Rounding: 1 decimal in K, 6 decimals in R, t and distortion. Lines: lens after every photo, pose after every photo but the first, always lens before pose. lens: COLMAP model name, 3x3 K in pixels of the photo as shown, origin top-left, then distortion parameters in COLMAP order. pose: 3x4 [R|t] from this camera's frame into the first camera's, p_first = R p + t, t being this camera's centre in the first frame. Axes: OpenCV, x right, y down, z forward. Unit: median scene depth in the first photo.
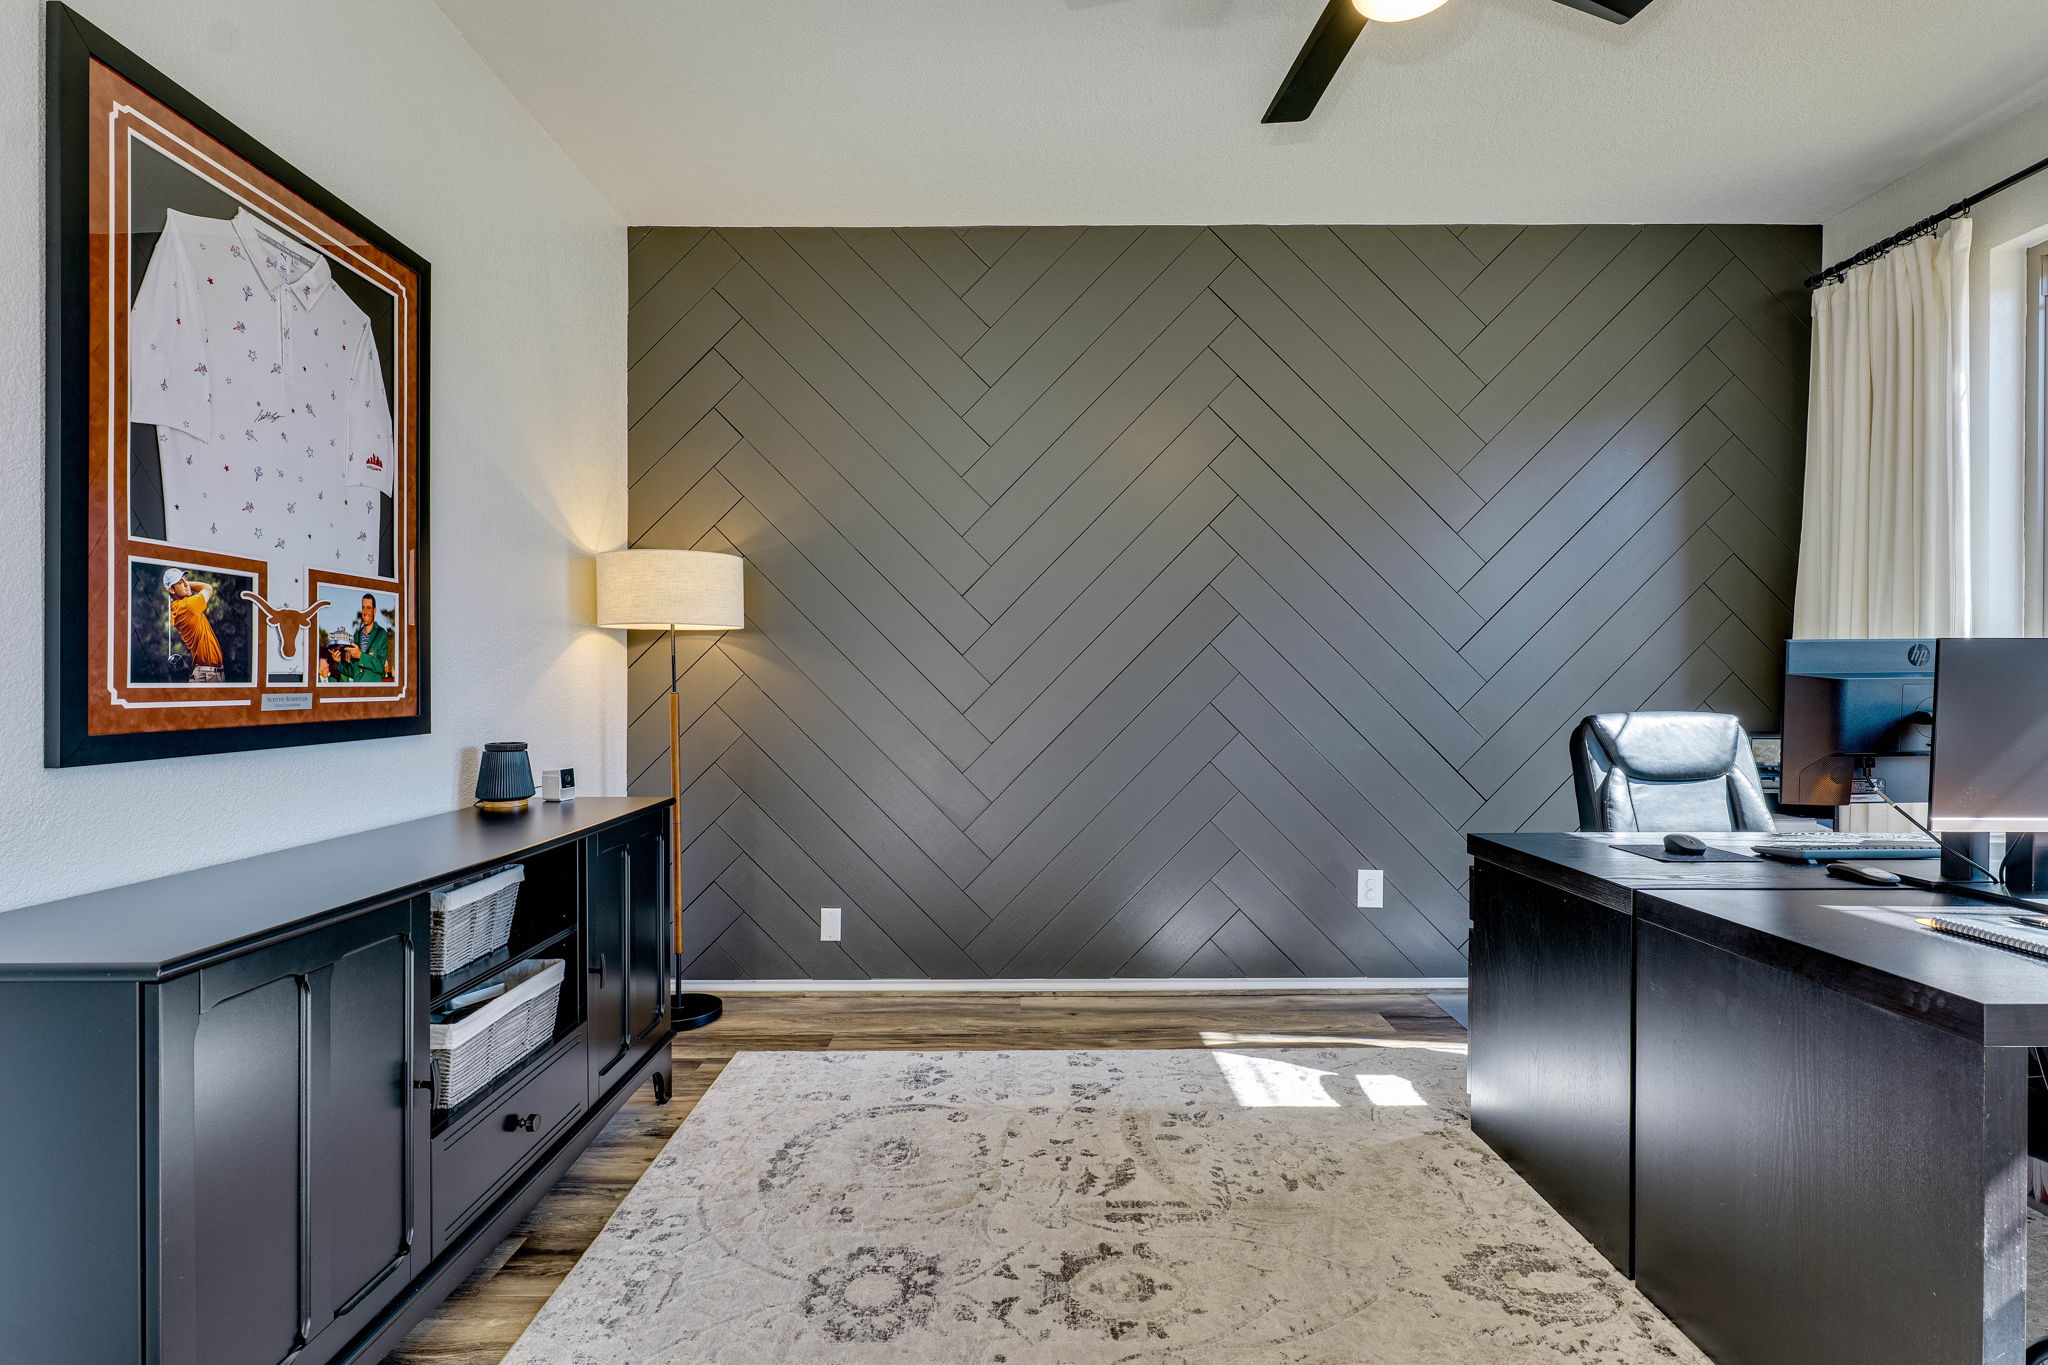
lens RADIAL K [[994.3, 0, 1049.1], [0, 994.3, 684.1], [0, 0, 1]] dist [0.003648, -0.000611]
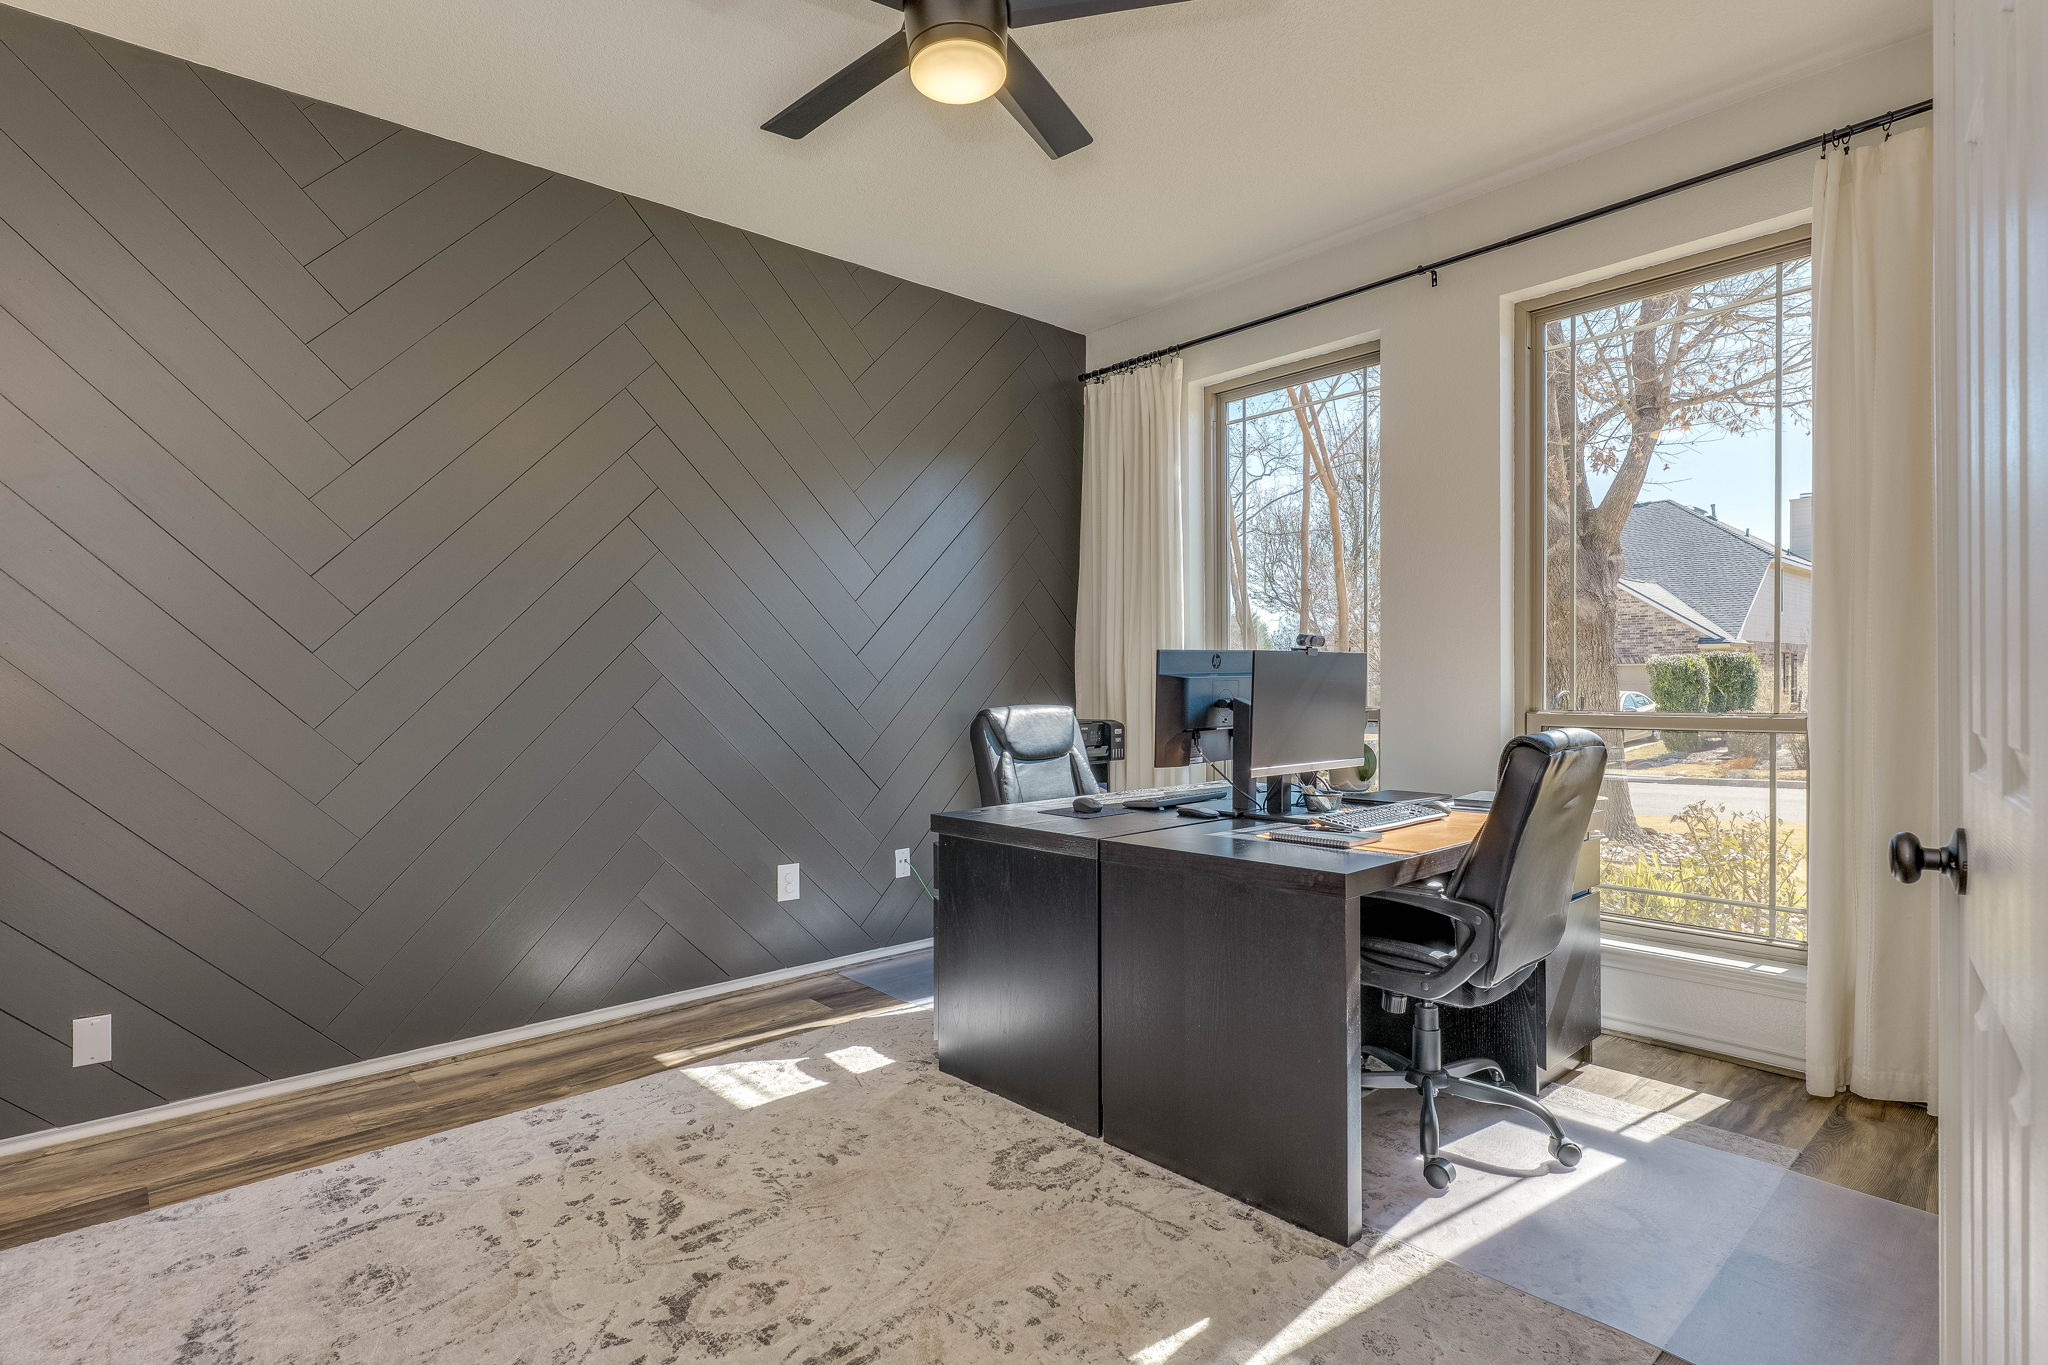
lens RADIAL K [[1037.6, 0, 1024.8], [0, 1037.6, 690.4], [0, 0, 1]] dist [0.001163, 0.000437]
pose [[0.743491, -0.012480, 0.668629, -0.290354], [0.010594, 0.999920, 0.006883, 0.000640], [-0.668662, 0.001966, 0.743564, 0.039013]]
